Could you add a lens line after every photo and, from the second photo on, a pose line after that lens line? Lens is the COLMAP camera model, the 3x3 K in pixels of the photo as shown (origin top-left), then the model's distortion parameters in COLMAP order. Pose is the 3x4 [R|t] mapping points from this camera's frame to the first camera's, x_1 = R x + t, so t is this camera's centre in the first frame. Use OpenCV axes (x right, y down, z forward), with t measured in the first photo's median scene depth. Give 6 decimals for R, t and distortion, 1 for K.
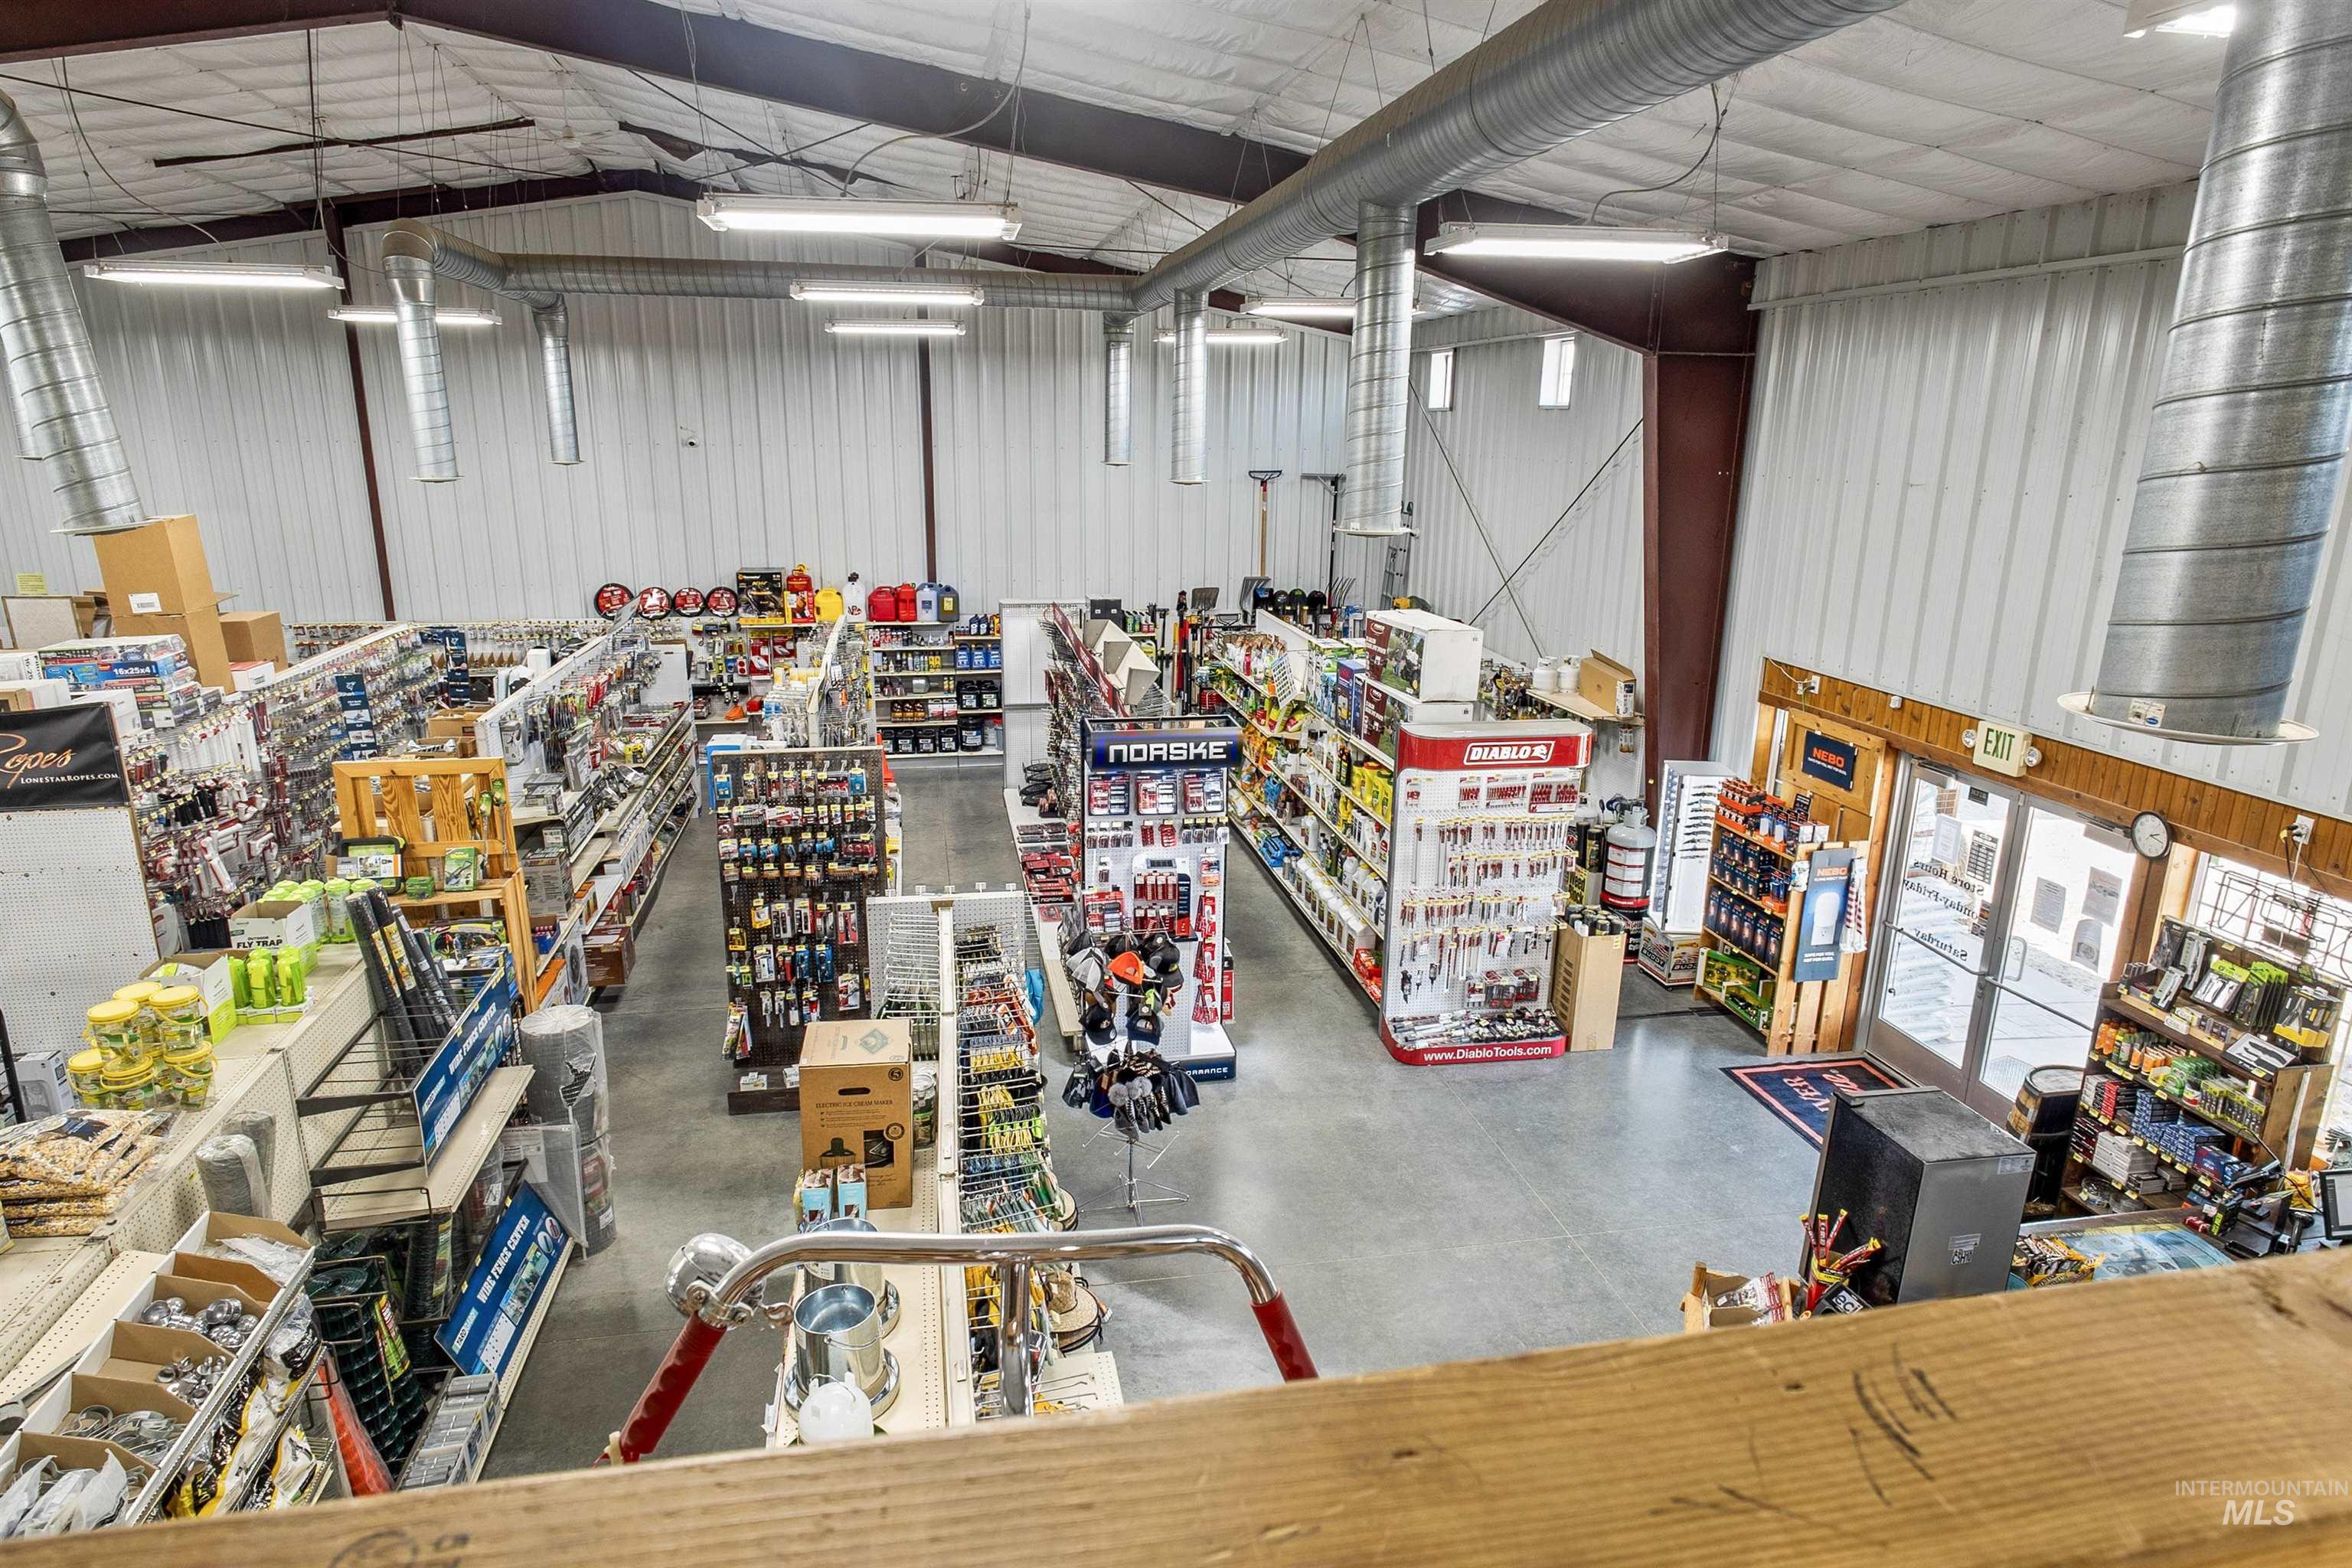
lens RADIAL K [[1349.2, 0, 1169.5], [0, 1349.2, 783.9], [0, 0, 1]] dist [0.005278, -0.006773]
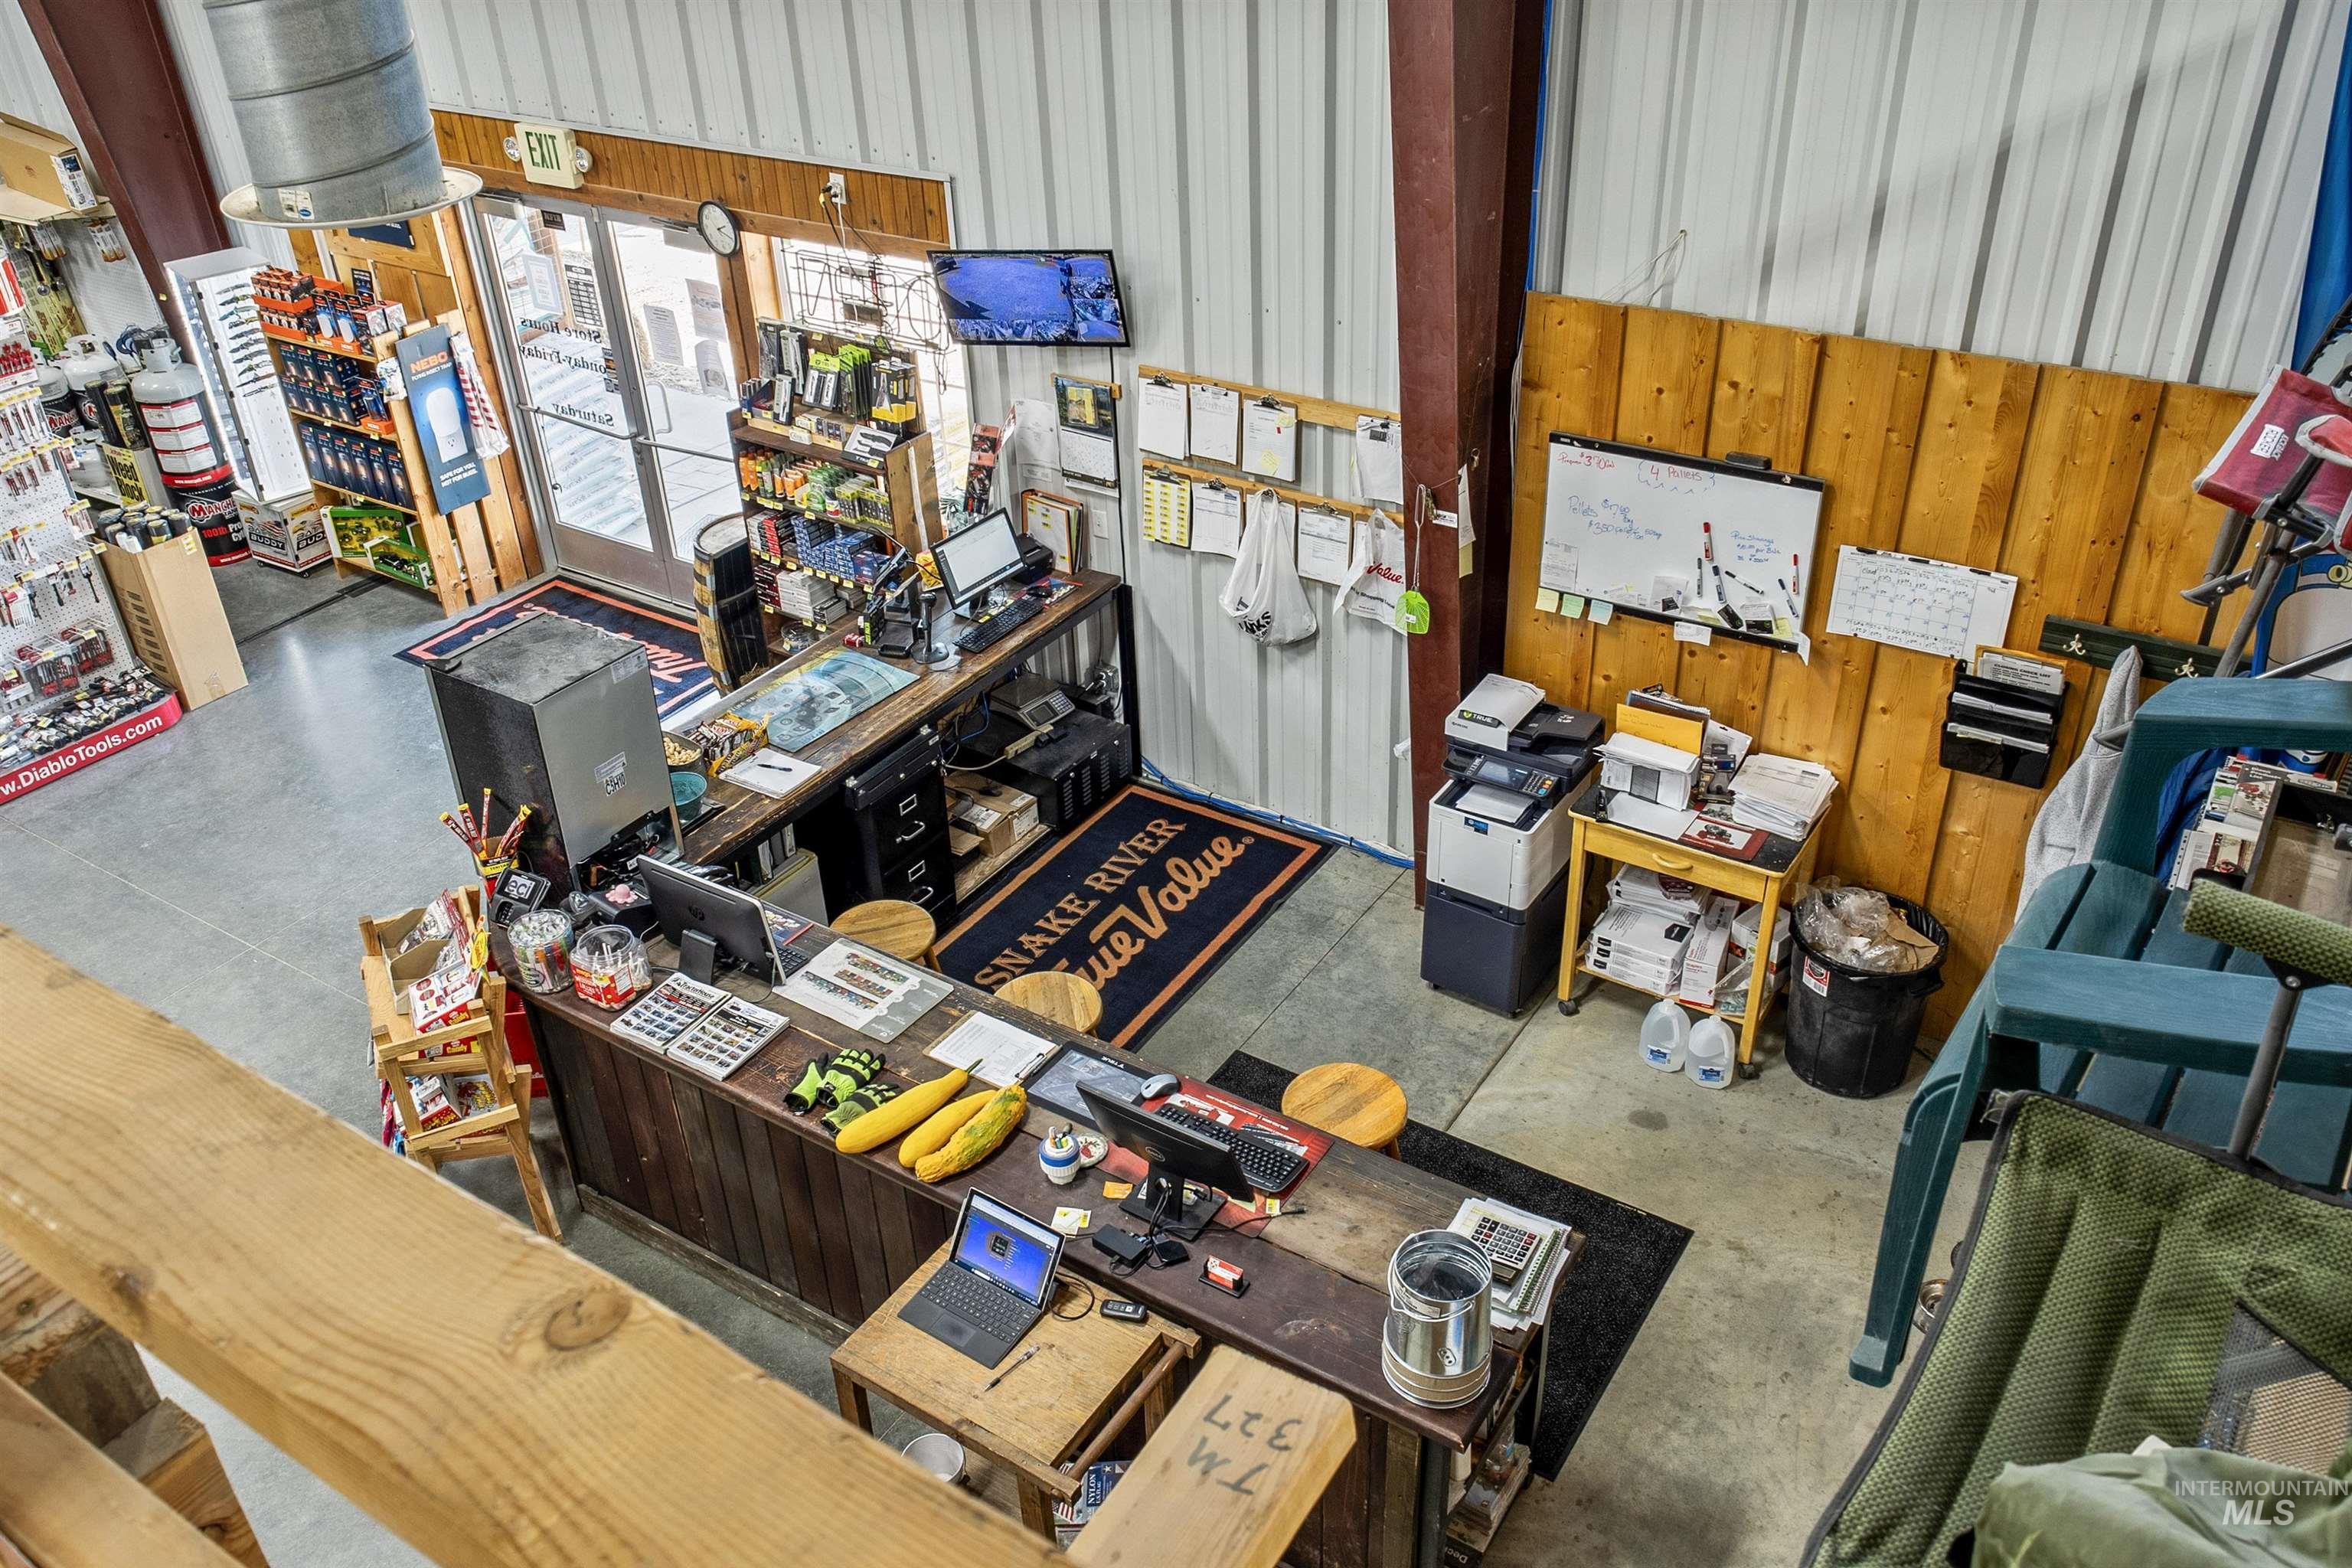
lens RADIAL K [[1847.3, 0, 1174.6], [0, 1847.3, 784.1], [0, 0, 1]] dist [0.010635, -0.007121]
pose [[0.691403, -0.416841, 0.590089, 0.065163], [0.230792, 0.901405, 0.366337, -0.006010], [-0.684614, -0.117099, 0.719438, -0.069559]]
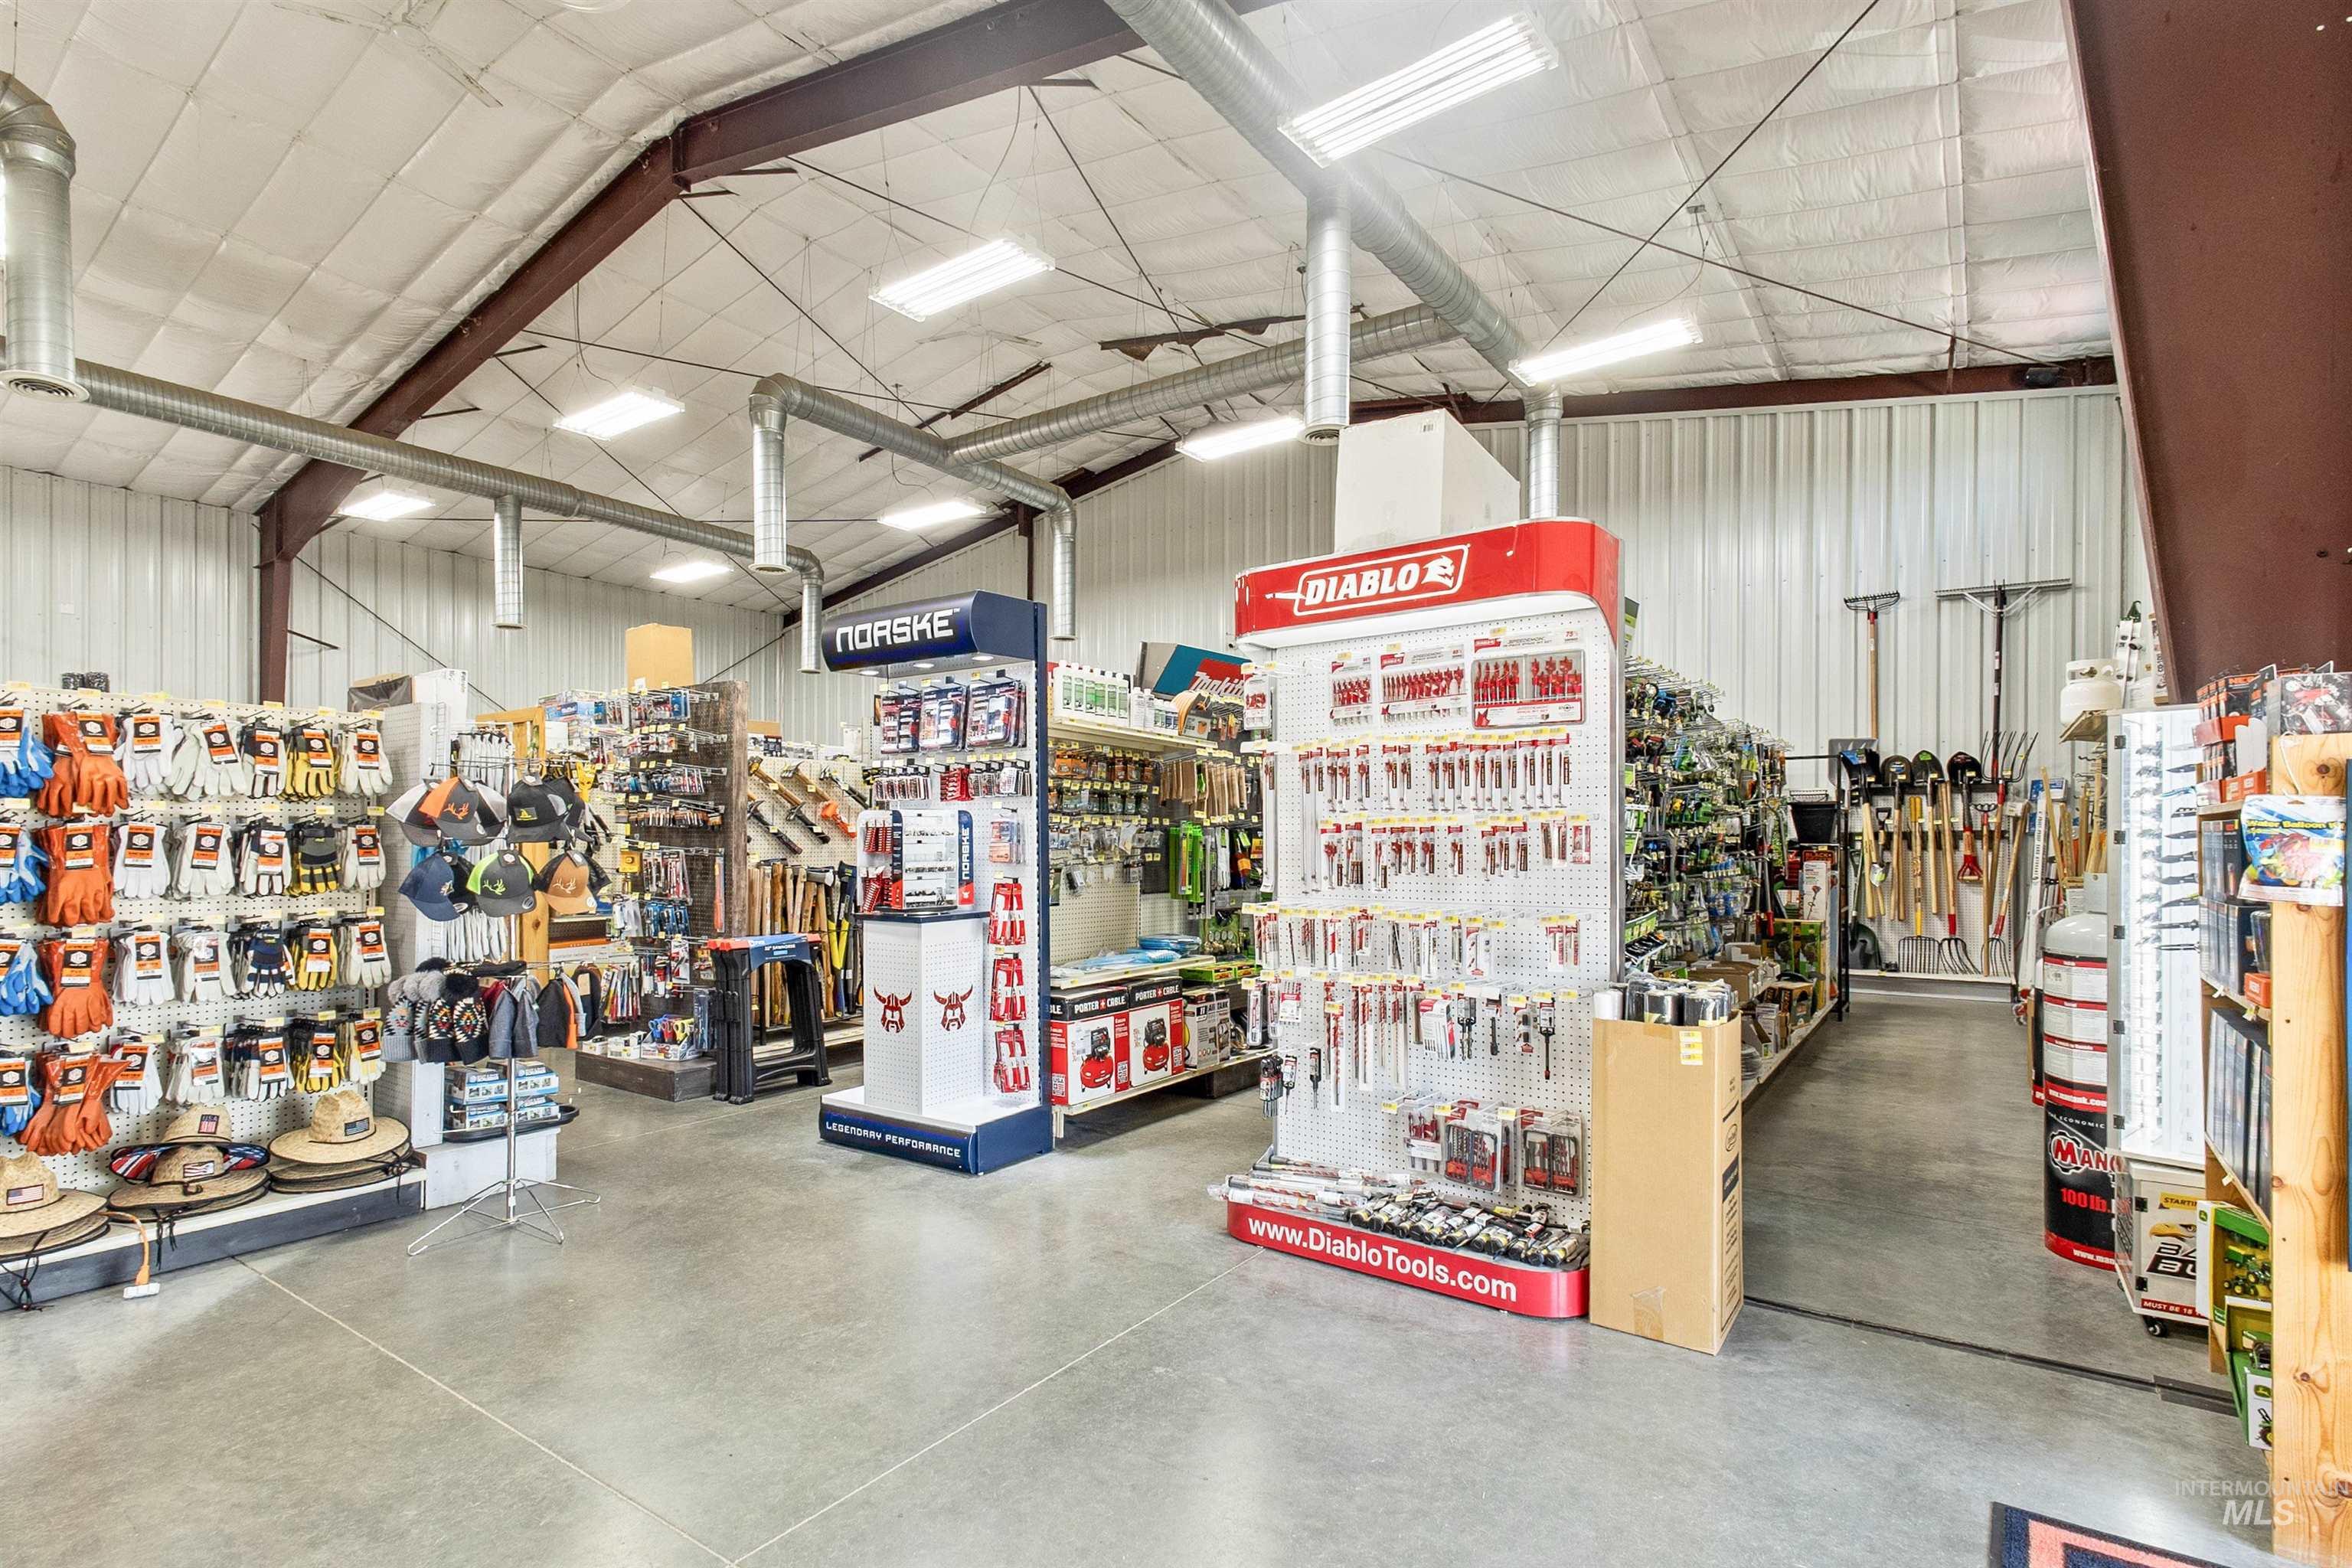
lens RADIAL K [[1087.7, 0, 1207.7], [0, 1087.7, 860.2], [0, 0, 1]] dist [0.020247, -0.005094]
pose [[0.690998, -0.006495, -0.722827, 0.476576], [-0.174491, 0.968890, -0.175513, 0.148310], [0.701480, 0.247406, 0.668368, 0.700007]]
